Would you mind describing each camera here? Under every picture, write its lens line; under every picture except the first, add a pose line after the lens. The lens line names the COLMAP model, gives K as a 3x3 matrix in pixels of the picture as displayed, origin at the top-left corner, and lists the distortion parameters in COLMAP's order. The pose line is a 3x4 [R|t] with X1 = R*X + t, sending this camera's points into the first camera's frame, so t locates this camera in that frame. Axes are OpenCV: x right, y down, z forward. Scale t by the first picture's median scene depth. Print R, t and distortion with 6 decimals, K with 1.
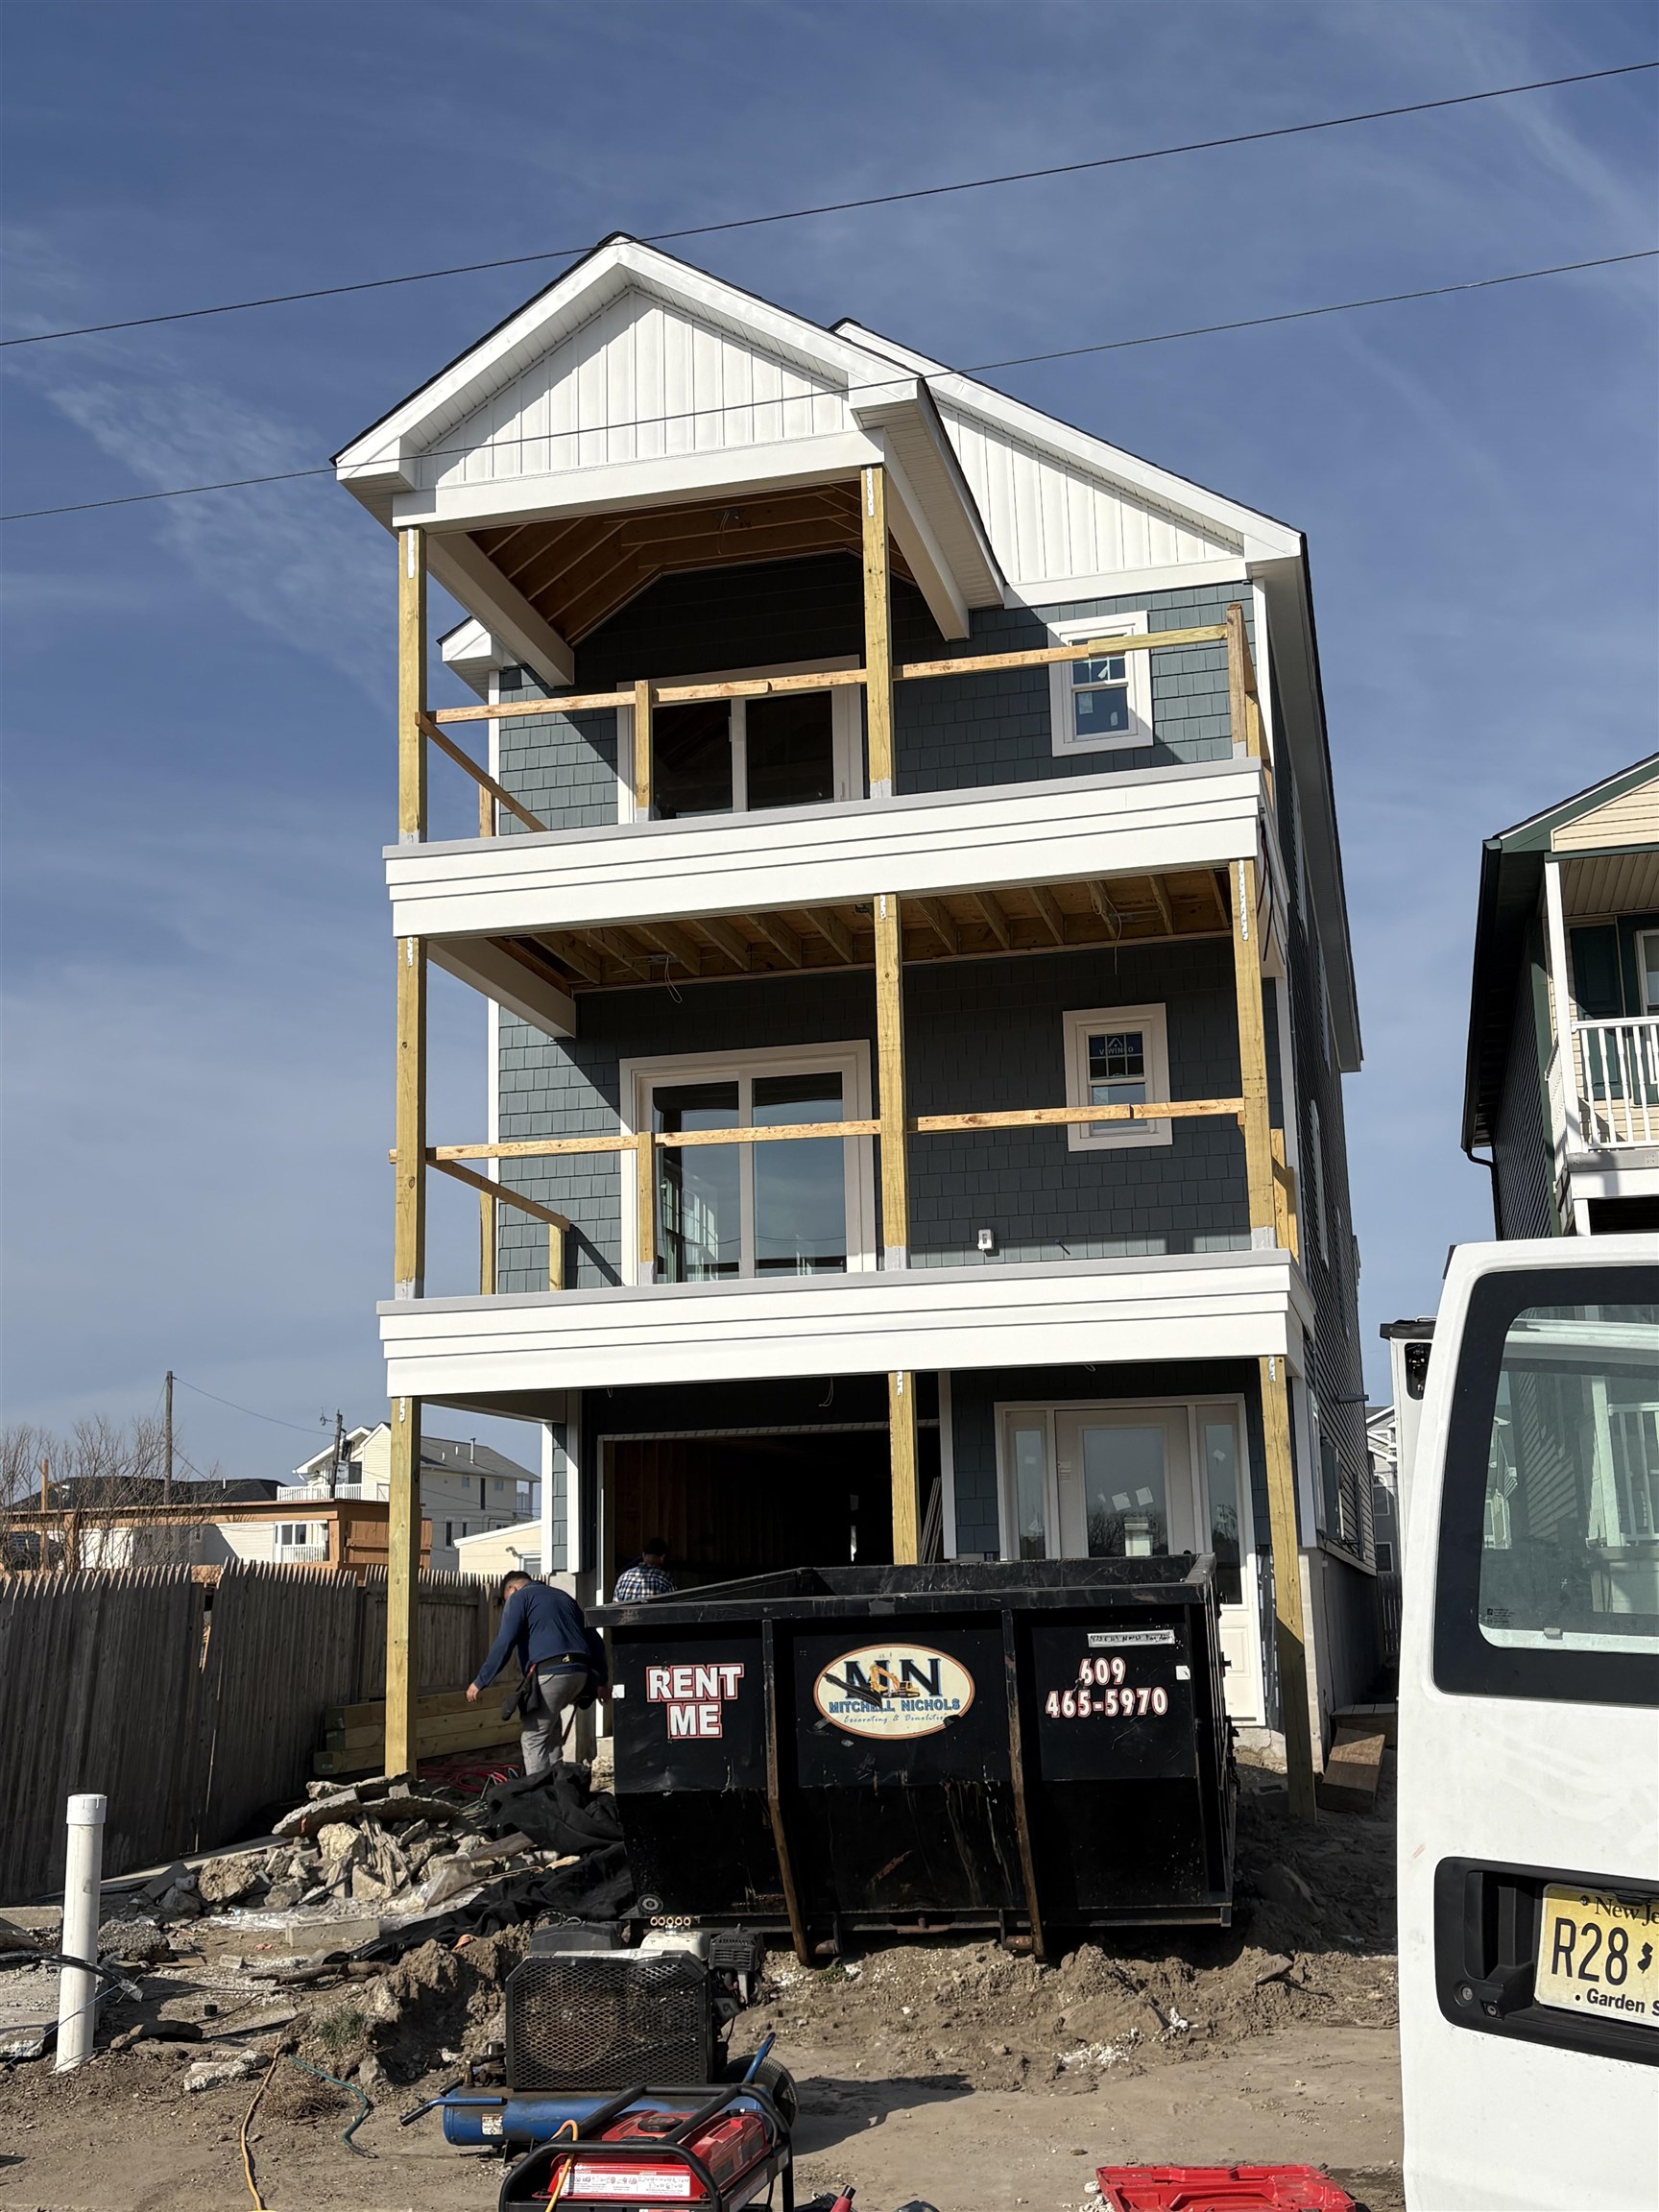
lens RADIAL K [[2367.2, 0, 829.5], [0, 2367.2, 1106.0], [0, 0, 1]] dist [0.041096, -0.001459]
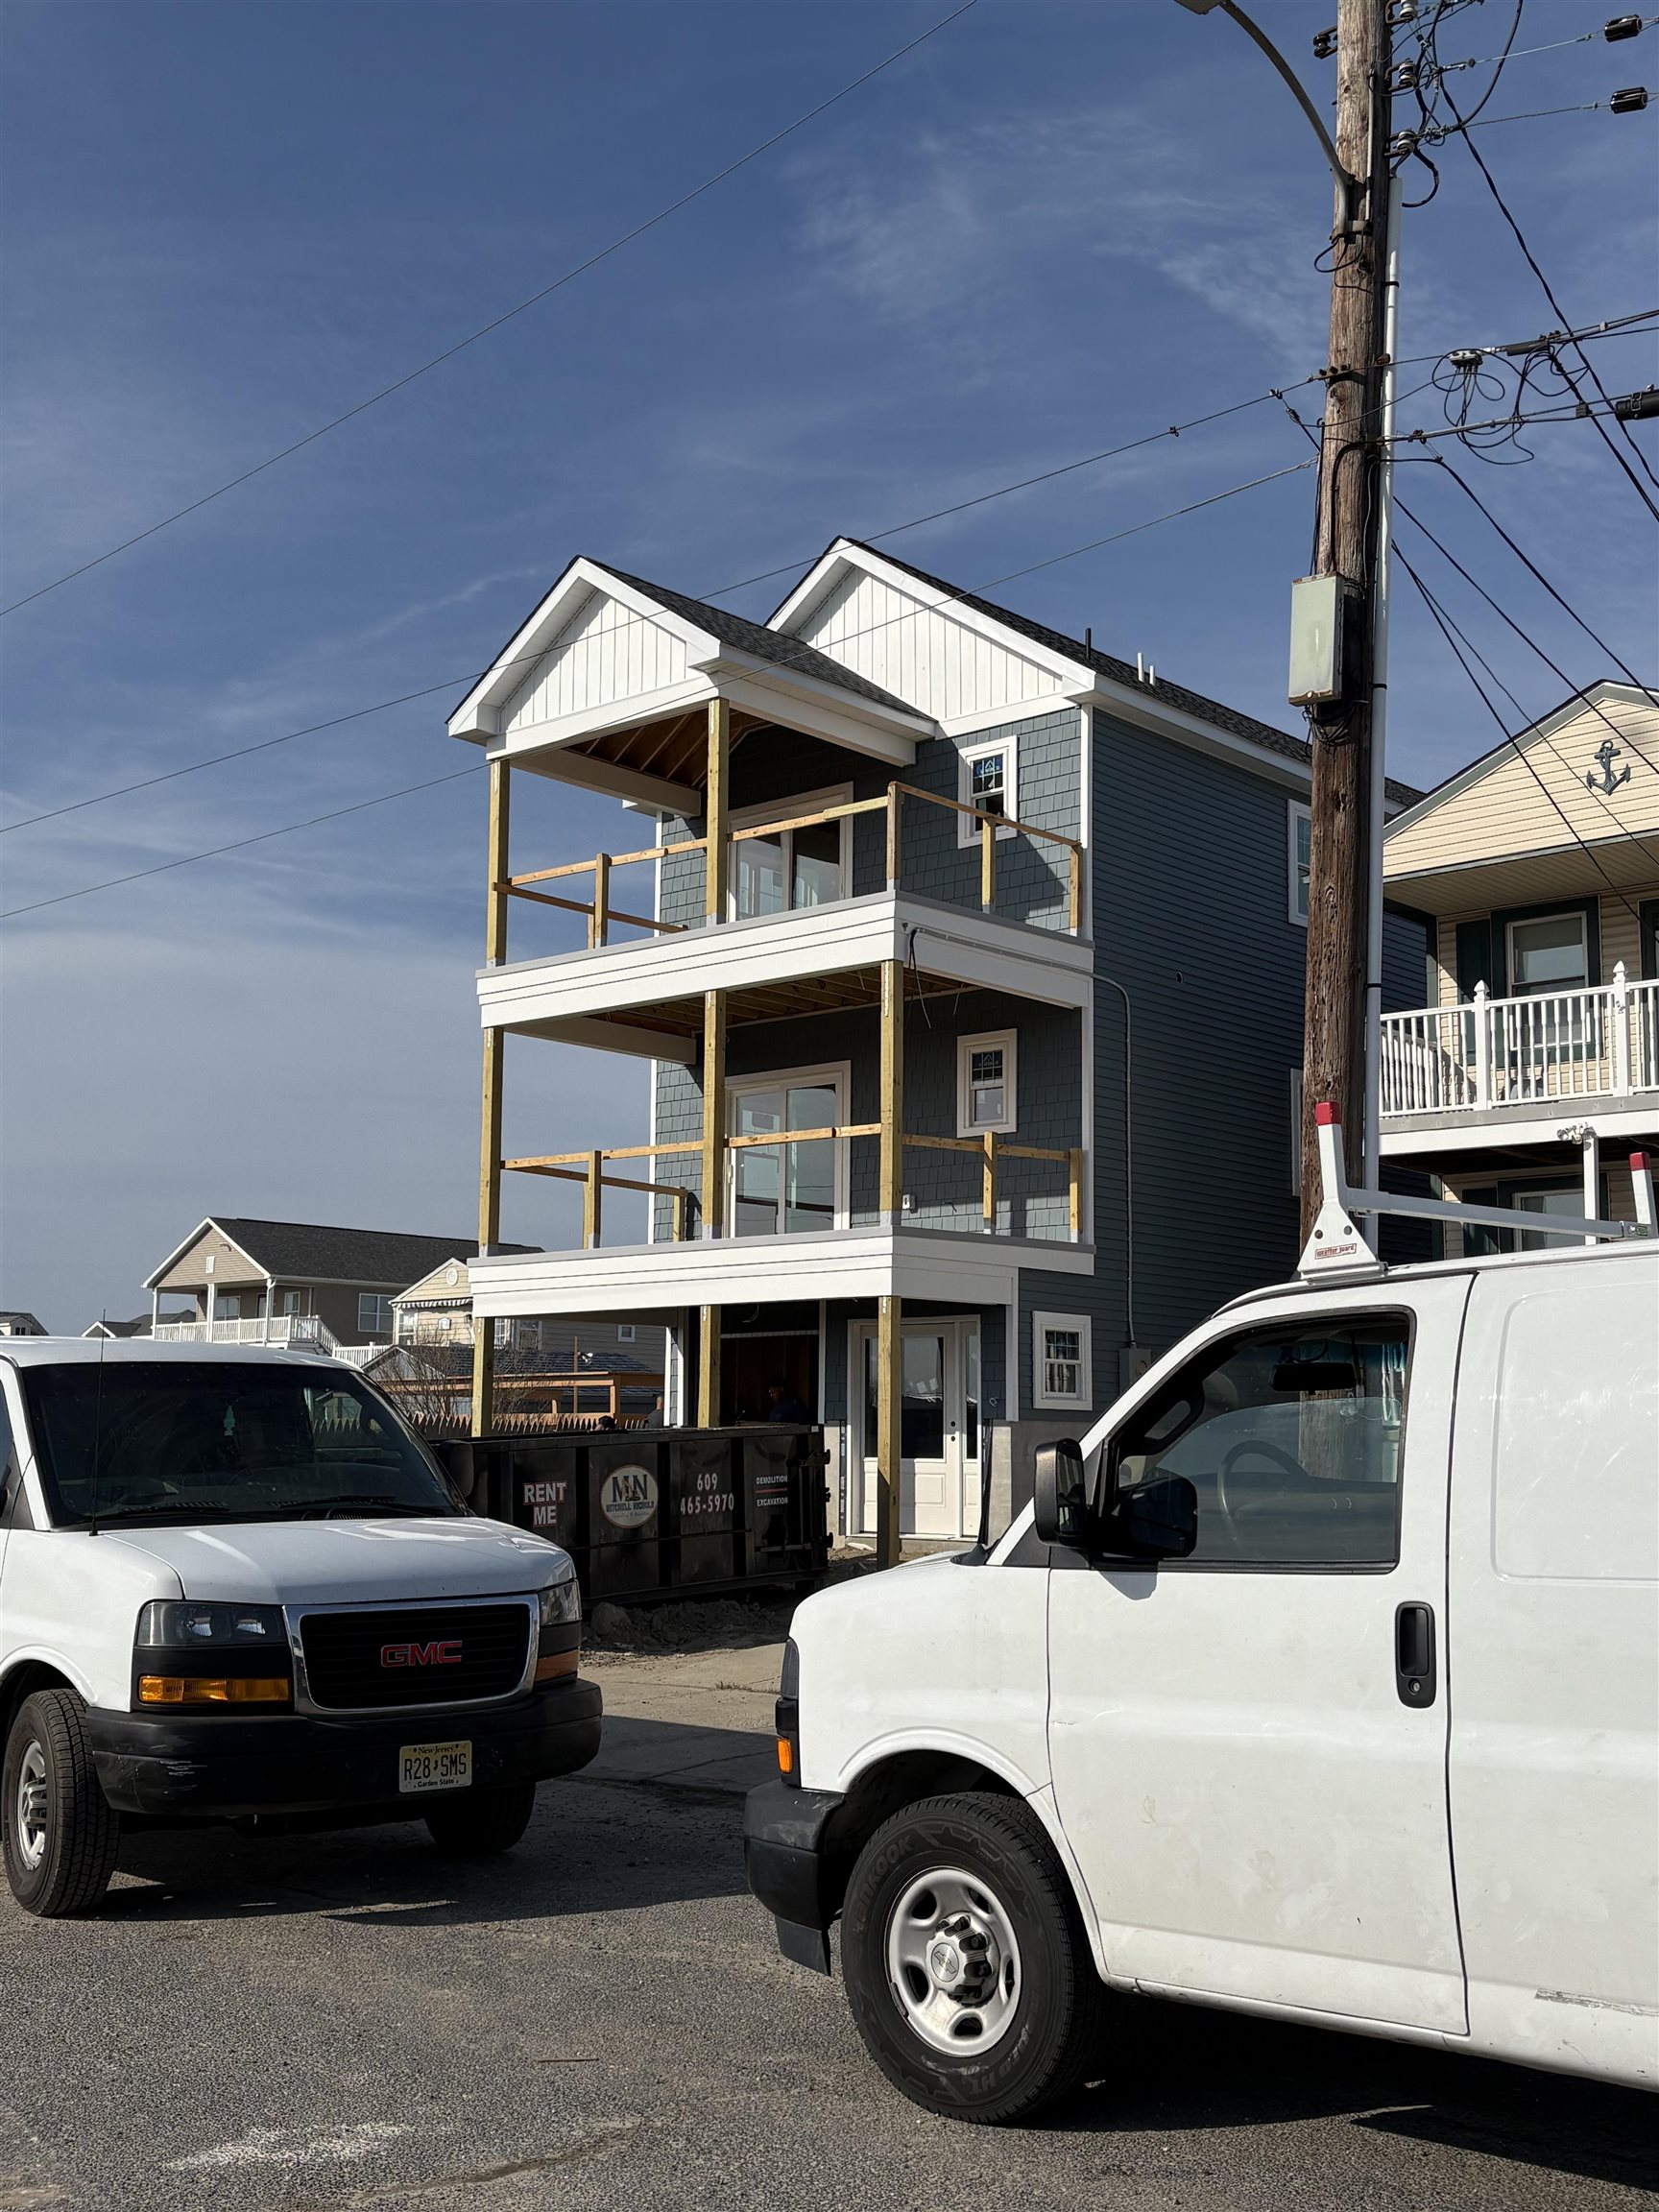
lens RADIAL K [[2367.2, 0, 829.5], [0, 2367.2, 1106.0], [0, 0, 1]] dist [0.041096, -0.001459]
pose [[0.887856, -0.036465, -0.458675, 0.724578], [0.067341, 0.996419, 0.051137, -0.081548], [0.455167, -0.076290, 0.887132, -0.299120]]
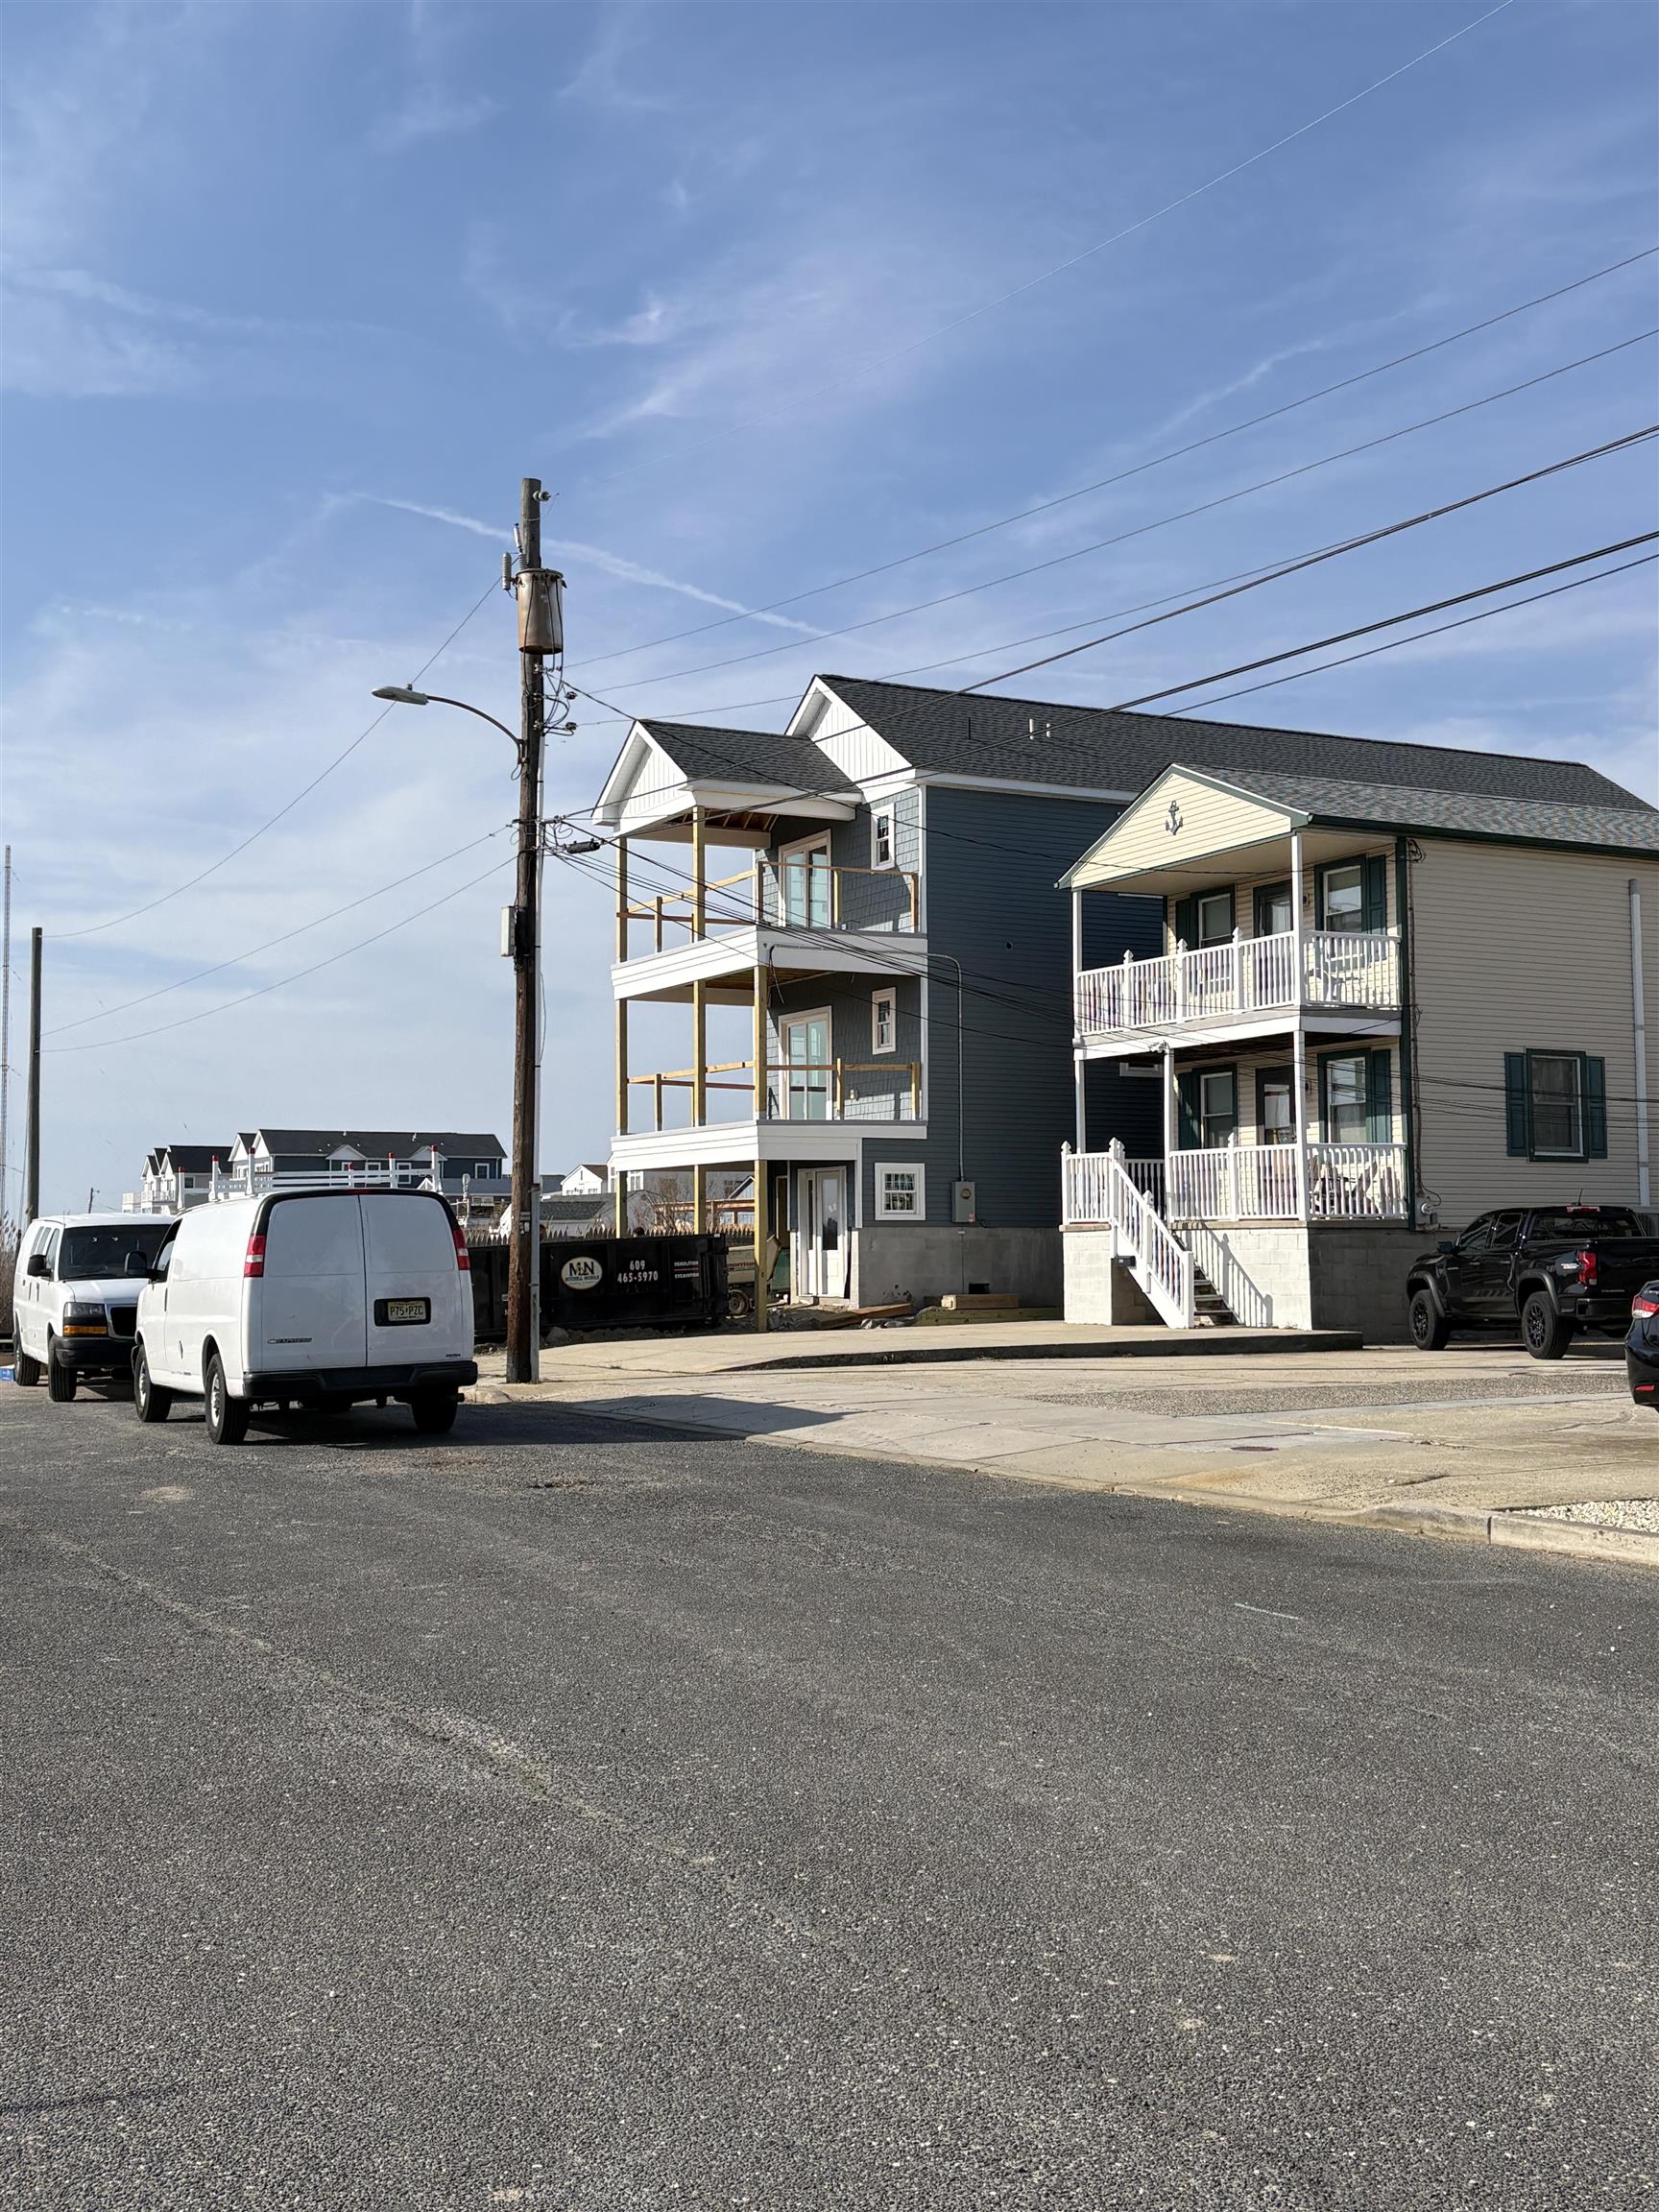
lens RADIAL K [[2365.0, 0, 829.5], [0, 2365.0, 1106.0], [0, 0, 1]] dist [0.149168, 0.005282]
pose [[0.675546, -0.027283, -0.736813, 1.869664], [0.146116, 0.984450, 0.097513, -0.171696], [0.722695, -0.173535, 0.669028, -0.606930]]
